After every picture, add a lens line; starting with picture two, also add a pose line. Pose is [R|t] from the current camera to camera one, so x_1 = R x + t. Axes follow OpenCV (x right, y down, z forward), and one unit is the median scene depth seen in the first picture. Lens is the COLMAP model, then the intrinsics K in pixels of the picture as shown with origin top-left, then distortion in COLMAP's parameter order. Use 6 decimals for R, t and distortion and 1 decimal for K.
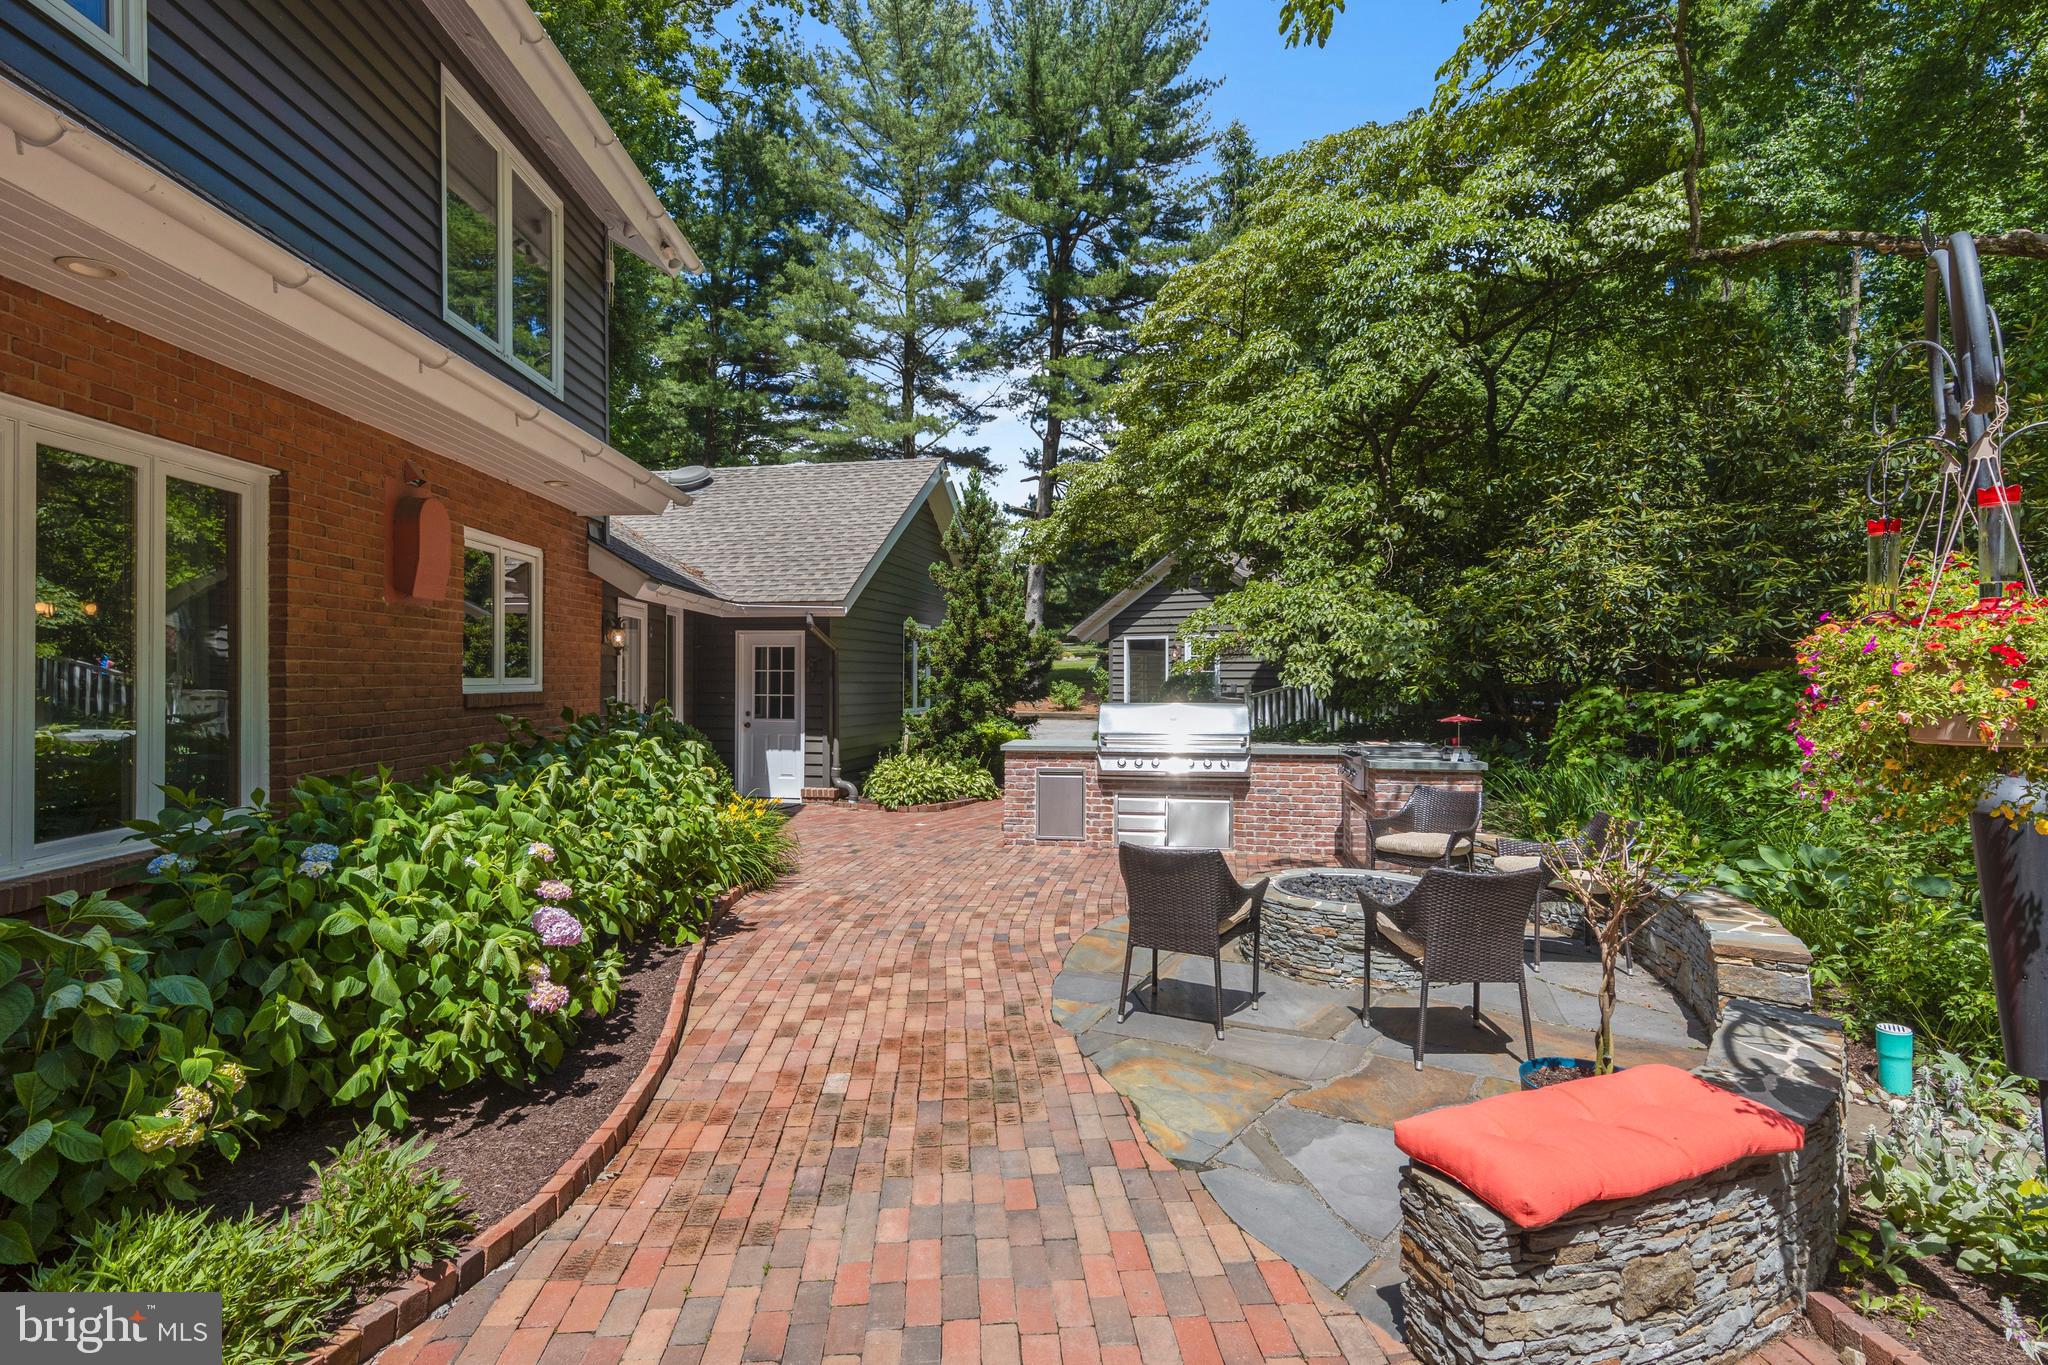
lens RADIAL K [[1063.8, 0, 1024.0], [0, 1063.8, 682.5], [0, 0, 1]] dist [0.008494, 0.000266]
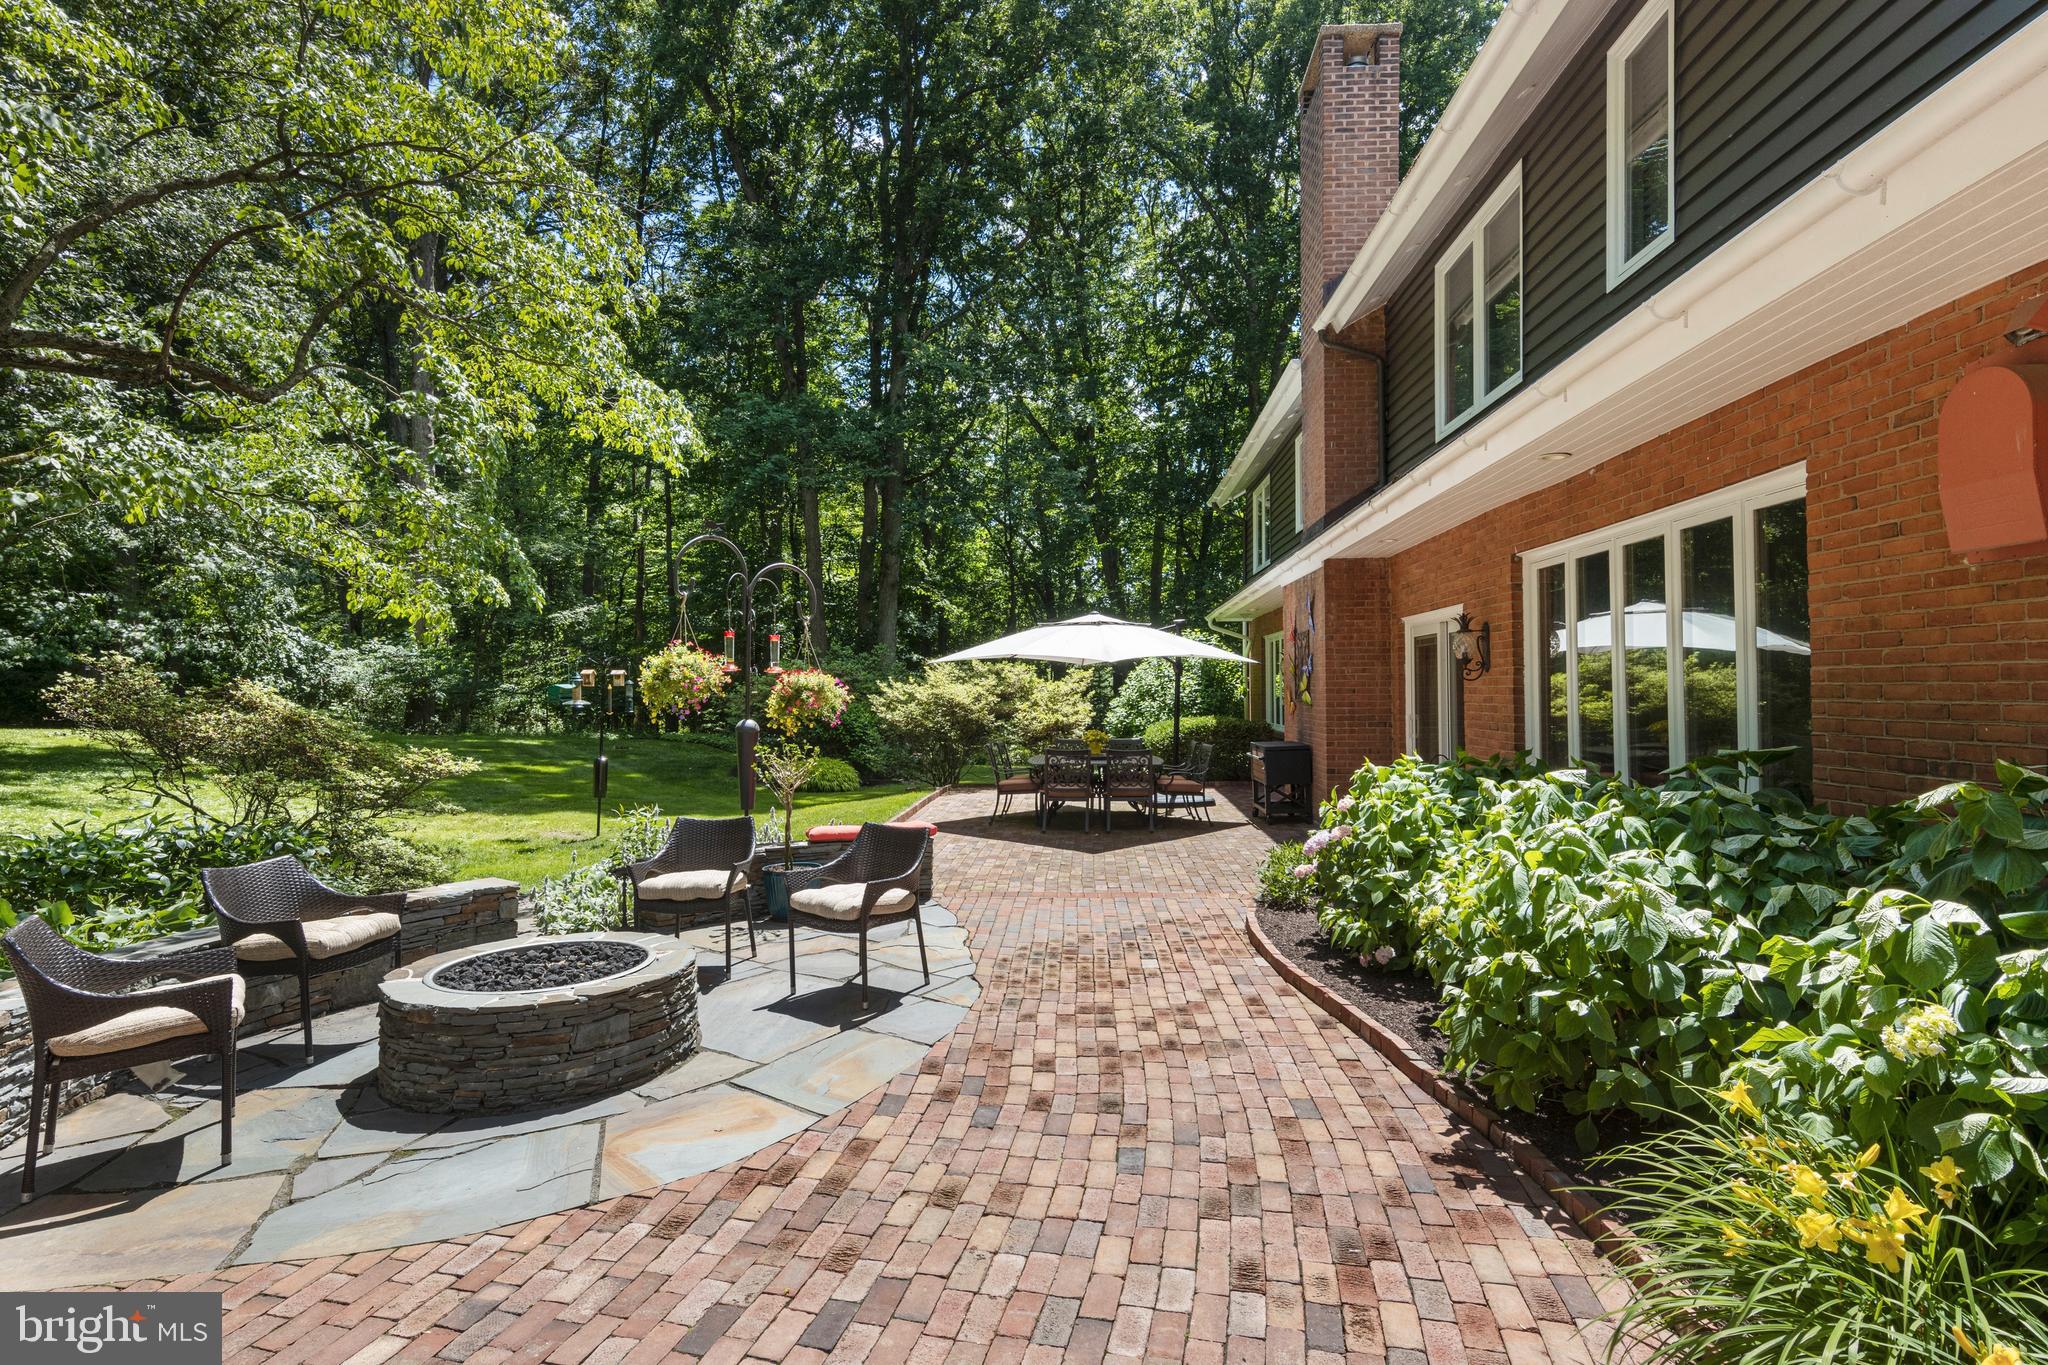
lens RADIAL K [[1035.0, 0, 1021.3], [0, 1035.0, 707.0], [0, 0, 1]] dist [0.009538, -0.000694]
pose [[-0.991978, 0.001535, 0.126404, -0.141372], [0.004886, 0.999645, 0.026204, -0.013327], [-0.126319, 0.026611, -0.991633, 1.910469]]
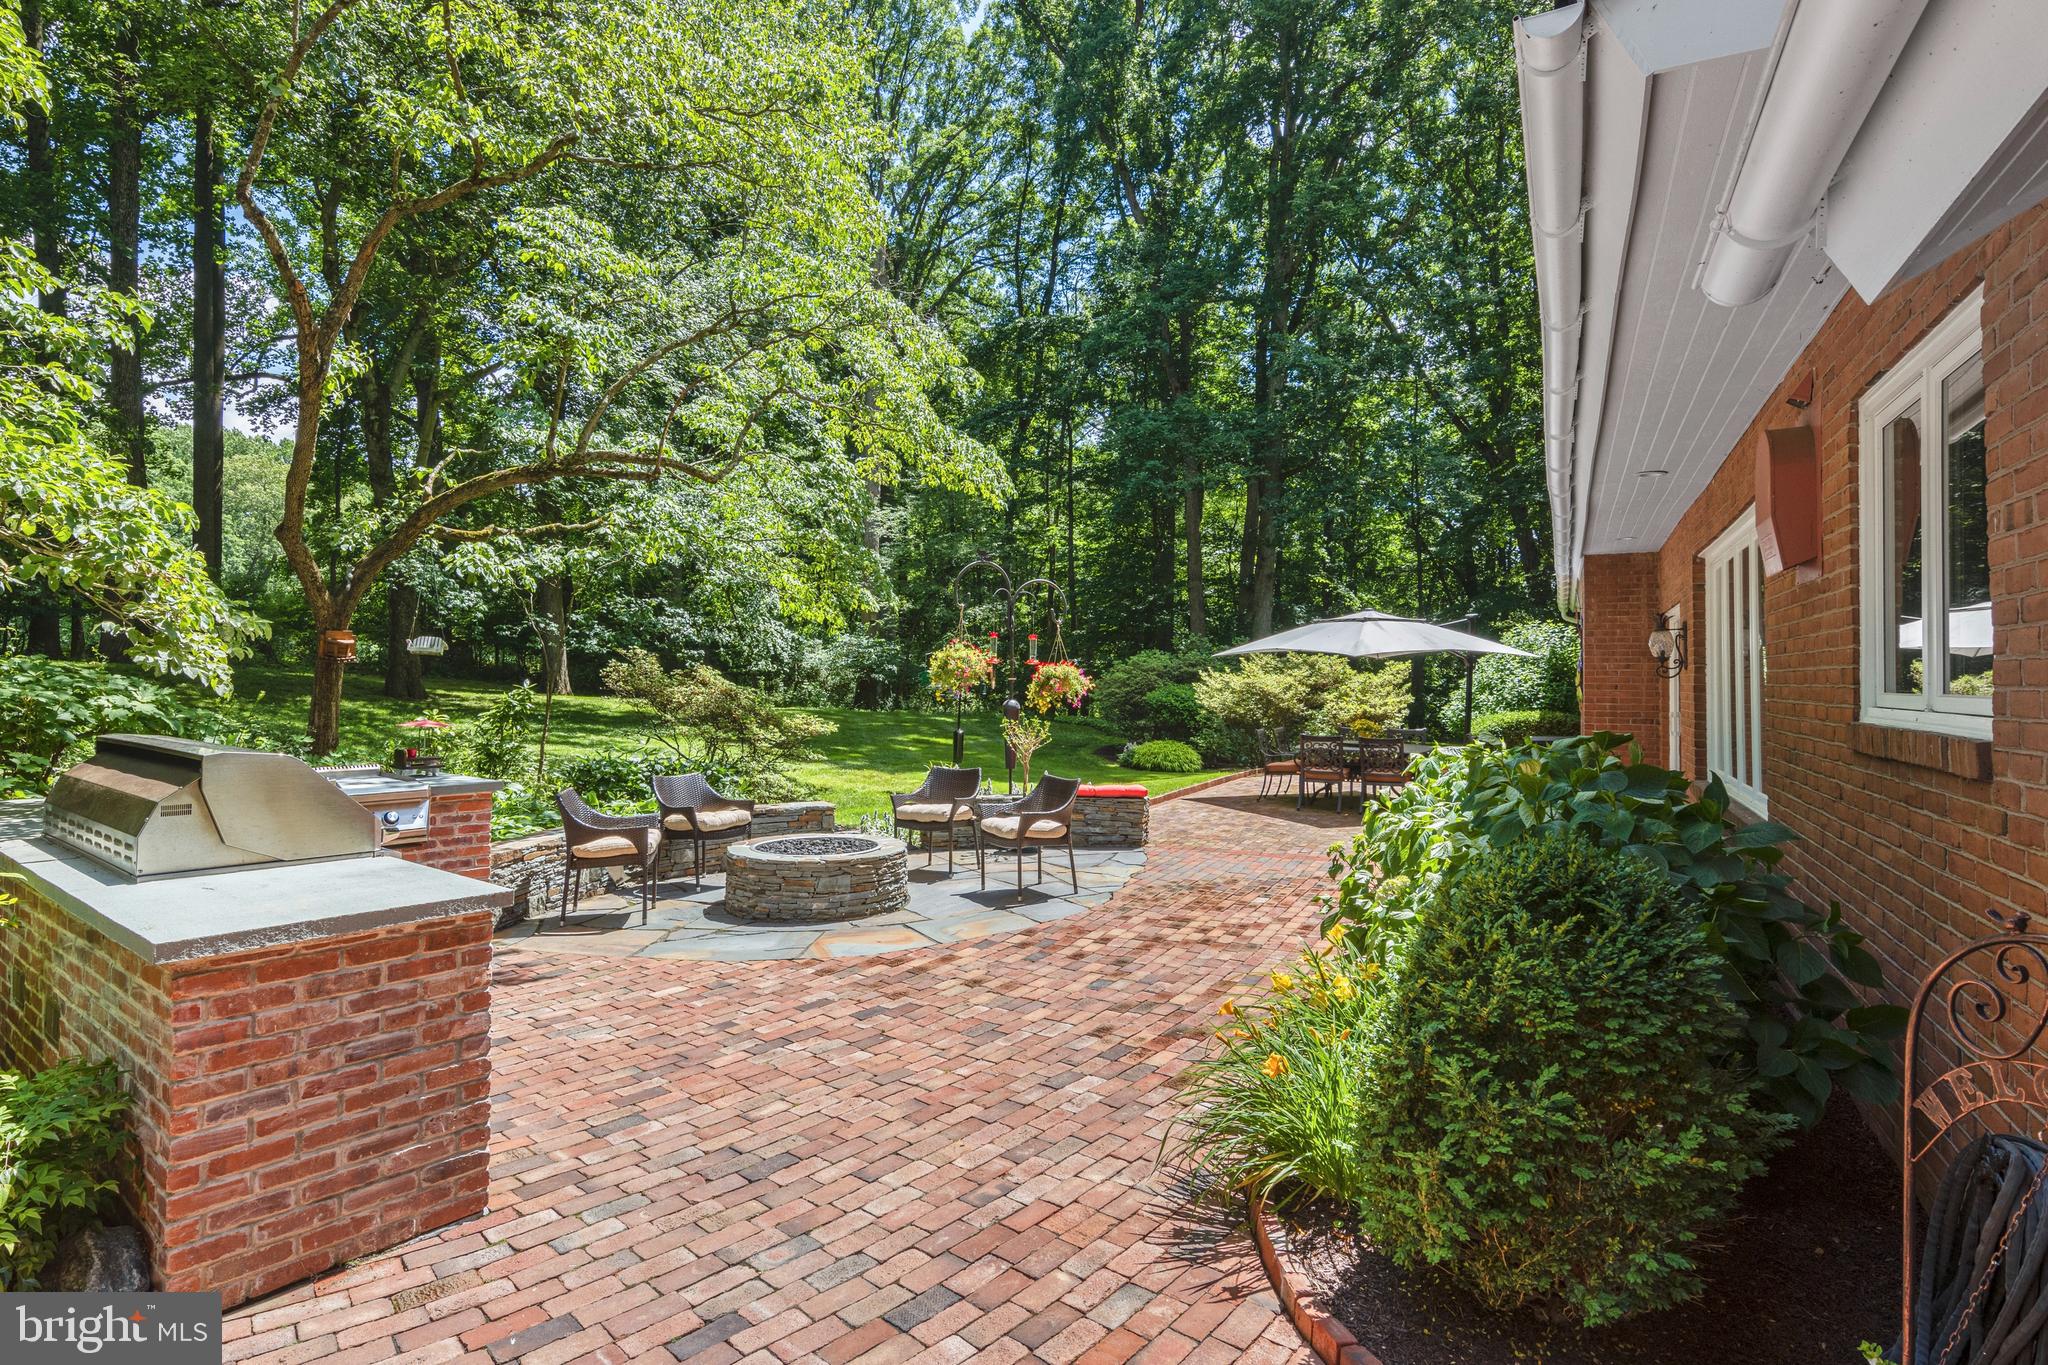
lens RADIAL K [[1063.8, 0, 1024.0], [0, 1063.8, 682.5], [0, 0, 1]] dist [0.008494, 0.000266]
pose [[-0.863268, -0.012386, 0.504593, -0.581038], [-0.006292, 0.999885, 0.013779, -0.018130], [-0.504706, 0.008720, -0.863247, 2.189855]]
